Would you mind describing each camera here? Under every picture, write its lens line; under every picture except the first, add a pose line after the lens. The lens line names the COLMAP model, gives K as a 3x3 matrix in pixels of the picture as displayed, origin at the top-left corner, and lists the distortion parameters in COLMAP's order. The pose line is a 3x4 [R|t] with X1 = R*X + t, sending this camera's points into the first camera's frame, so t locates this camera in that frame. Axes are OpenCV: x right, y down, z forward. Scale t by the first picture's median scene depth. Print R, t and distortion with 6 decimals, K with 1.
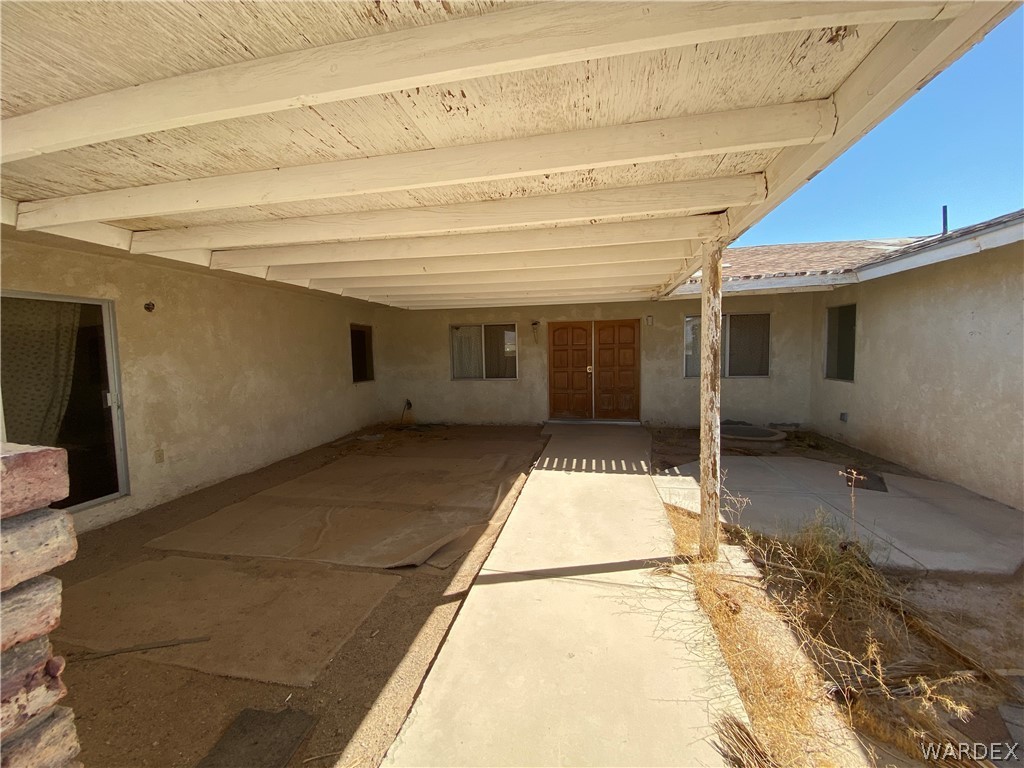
lens RADIAL K [[416.4, 0, 513.1], [0, 416.4, 383.2], [0, 0, 1]] dist [0.013880, -0.016163]
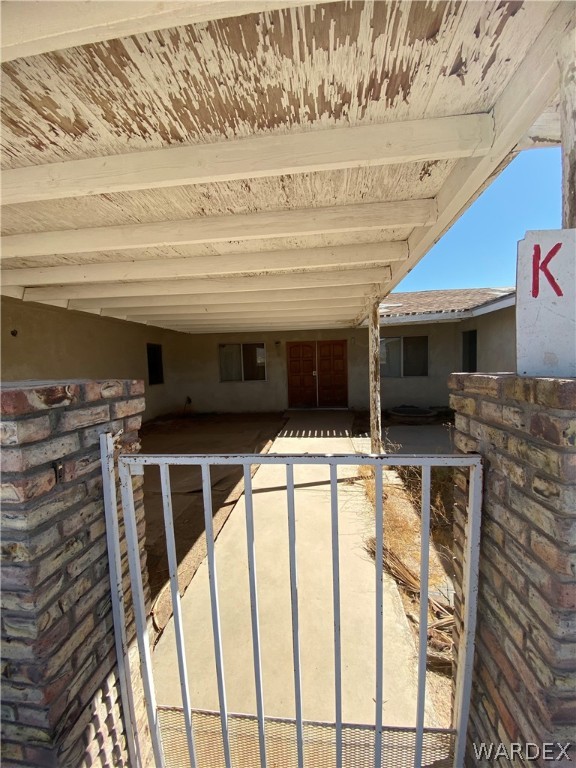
lens RADIAL K [[312.3, 0, 291.2], [0, 312.3, 385.6], [0, 0, 1]] dist [0.013880, -0.016163]
pose [[0.995859, -0.016437, 0.089416, 0.000068], [0.016818, 0.999852, -0.003500, 0.020080], [-0.089345, 0.004989, 0.995988, -0.163432]]
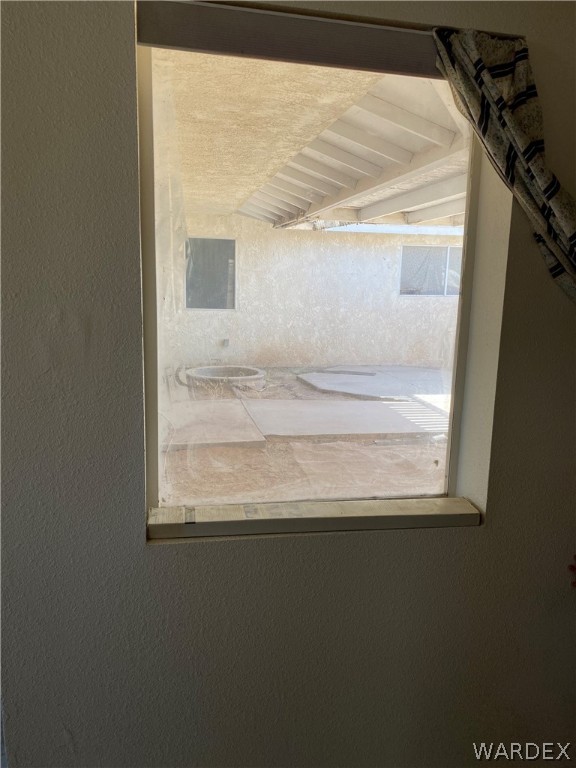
lens RADIAL K [[583.7, 0, 289.1], [0, 583.7, 384.7], [0, 0, 1]] dist [0.055890, -0.087426]
pose [[-0.381798, -0.162274, 0.909889, -0.847390], [0.050433, 0.979342, 0.195823, -0.127973], [-0.922869, 0.120654, -0.365727, 1.758141]]
